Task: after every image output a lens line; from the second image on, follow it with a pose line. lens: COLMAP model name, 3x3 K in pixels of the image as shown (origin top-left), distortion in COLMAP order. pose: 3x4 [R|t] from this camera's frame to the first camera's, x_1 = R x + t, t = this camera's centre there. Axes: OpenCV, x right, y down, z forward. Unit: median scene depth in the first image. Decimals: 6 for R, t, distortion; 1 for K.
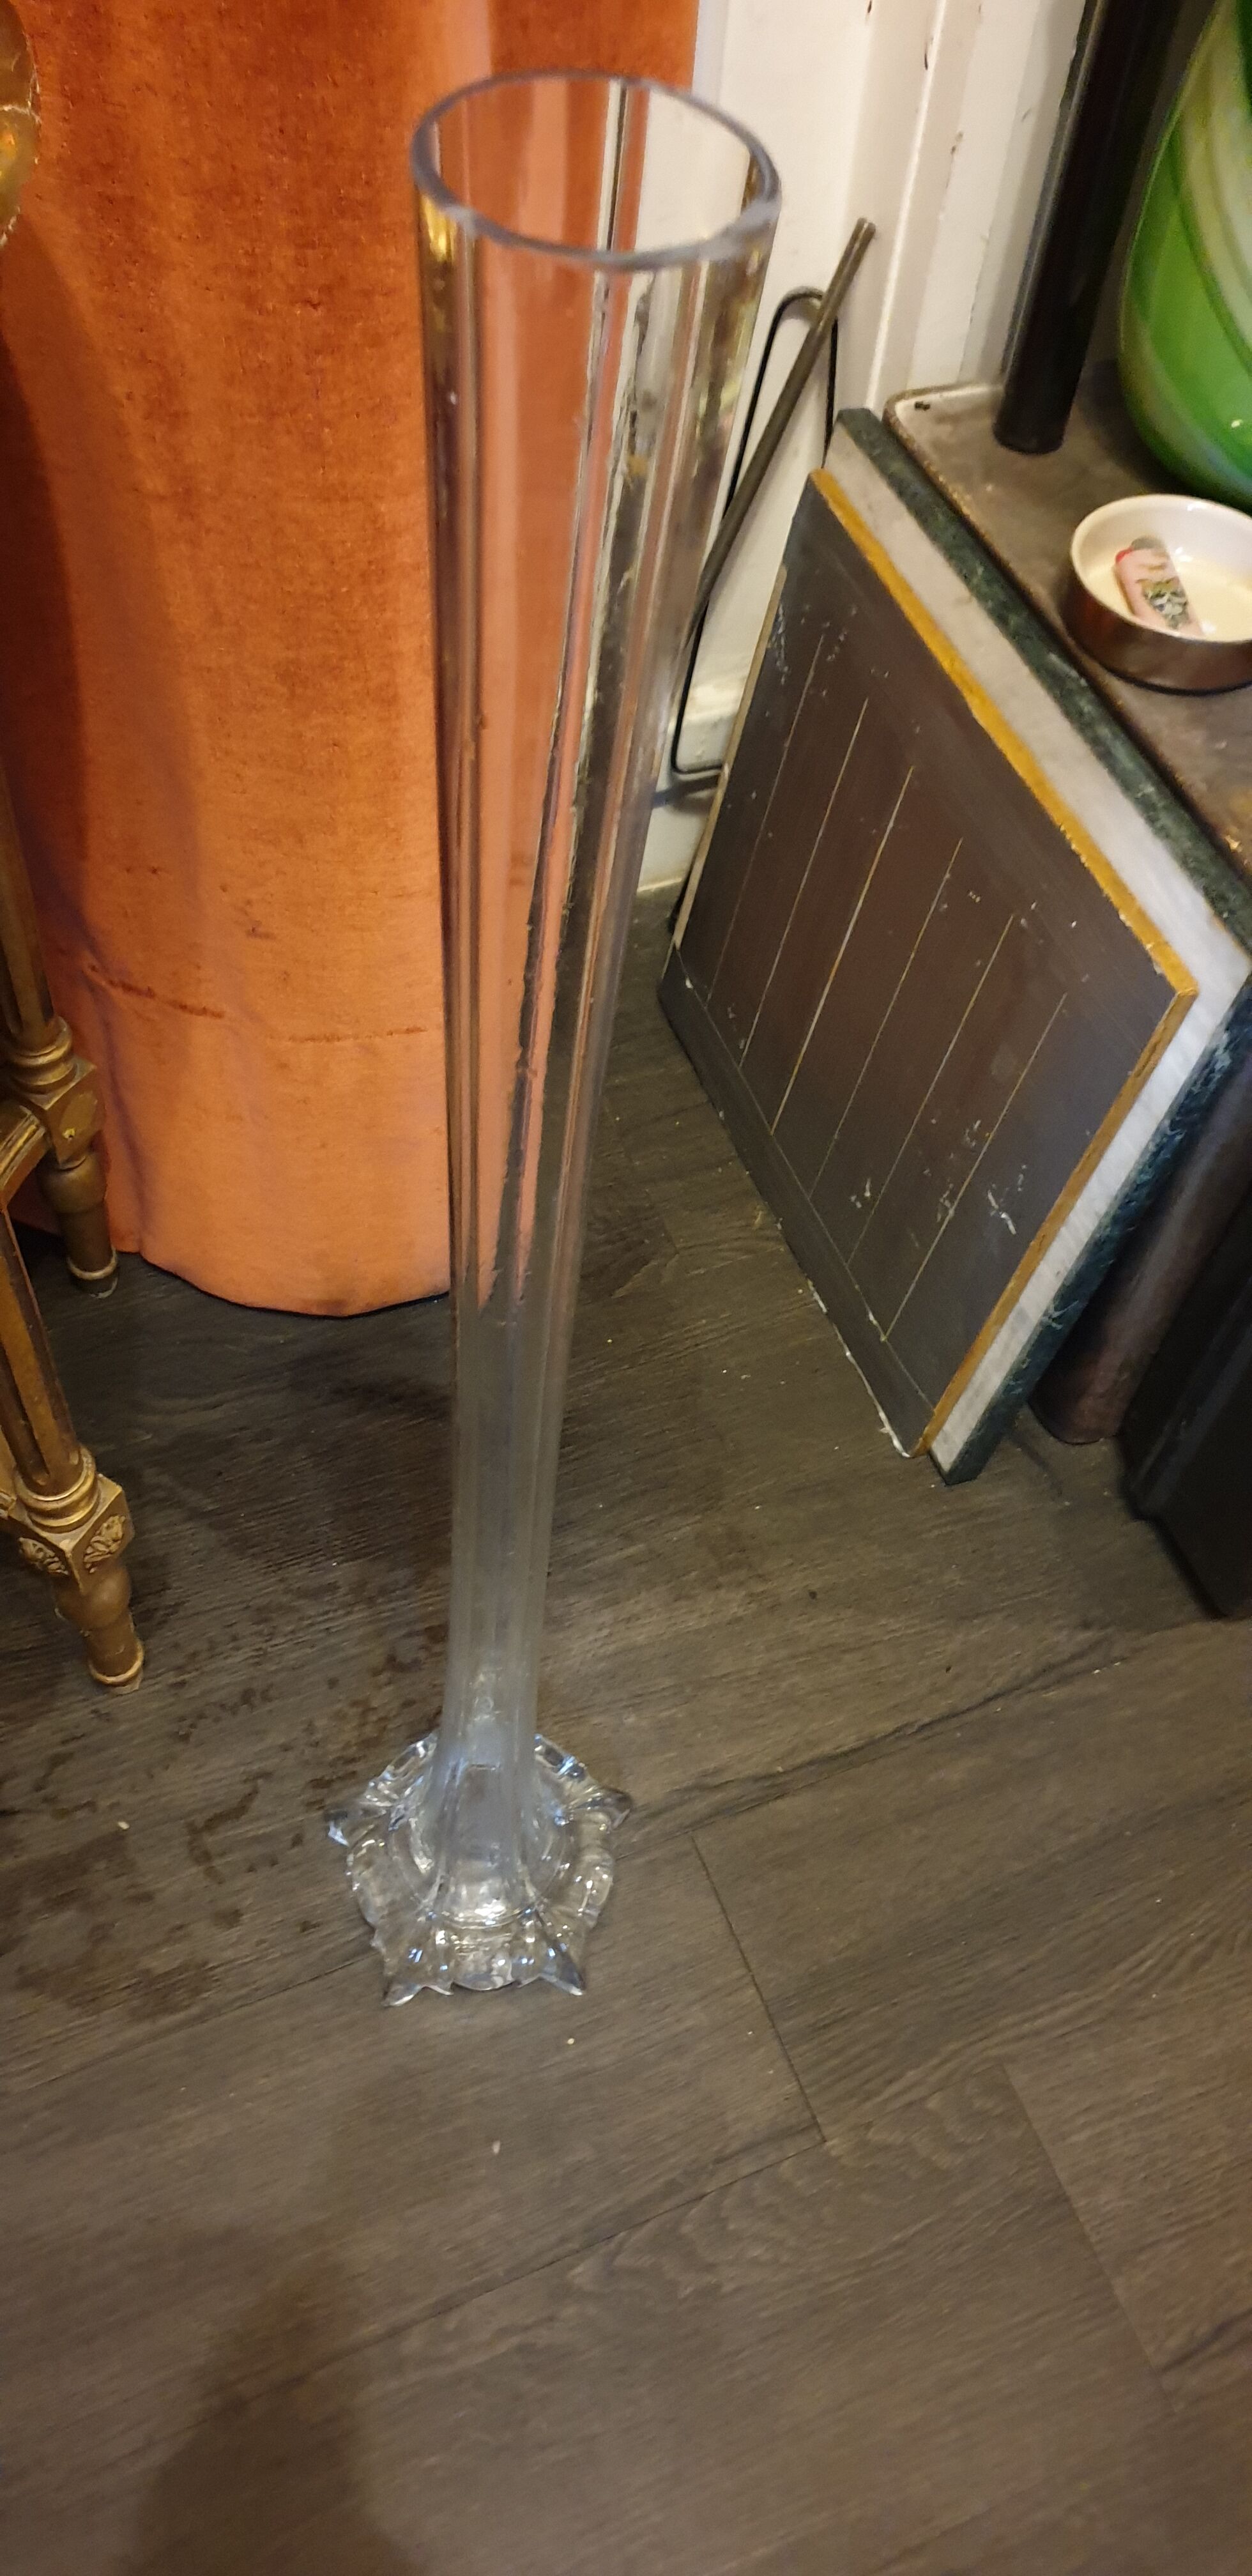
lens RADIAL K [[2012.3, 0, 632.7], [0, 2012.3, 1338.9], [0, 0, 1]] dist [0.110964, -0.322580]
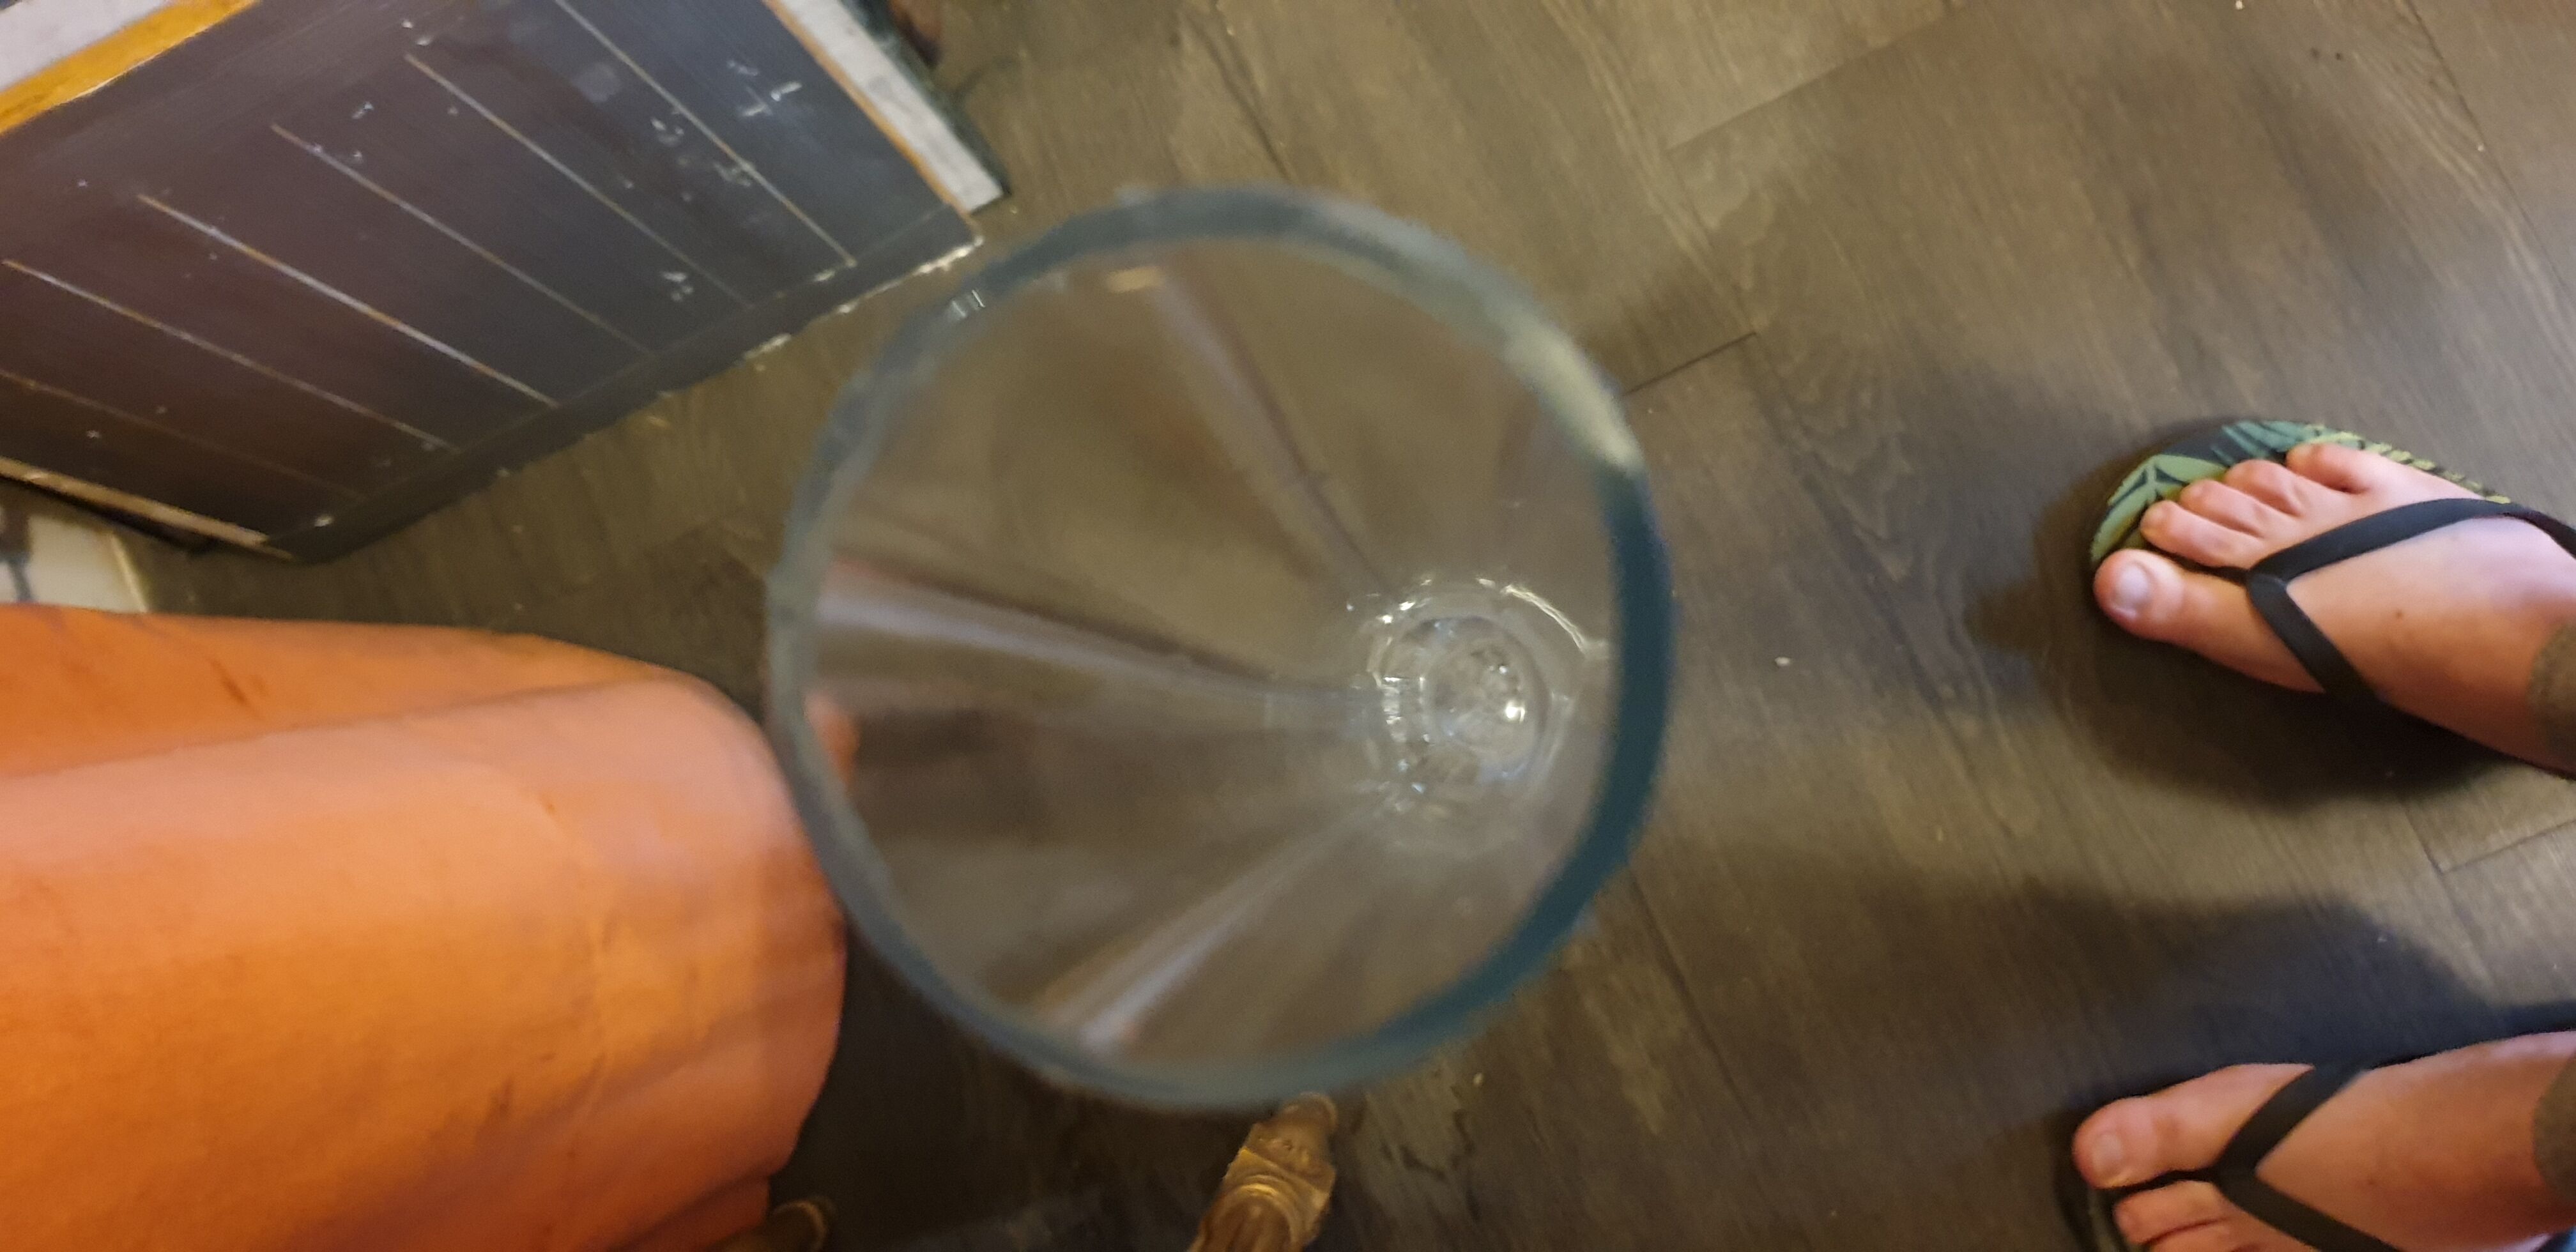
lens RADIAL K [[2012.3, 0, 1294.6], [0, 2012.3, 638.8], [0, 0, 1]] dist [0.110964, -0.322580]
pose [[-0.047827, -0.998099, -0.038880, -0.005439], [0.892691, -0.060175, 0.446635, -0.248053], [-0.448125, -0.013347, 0.893871, 0.202978]]
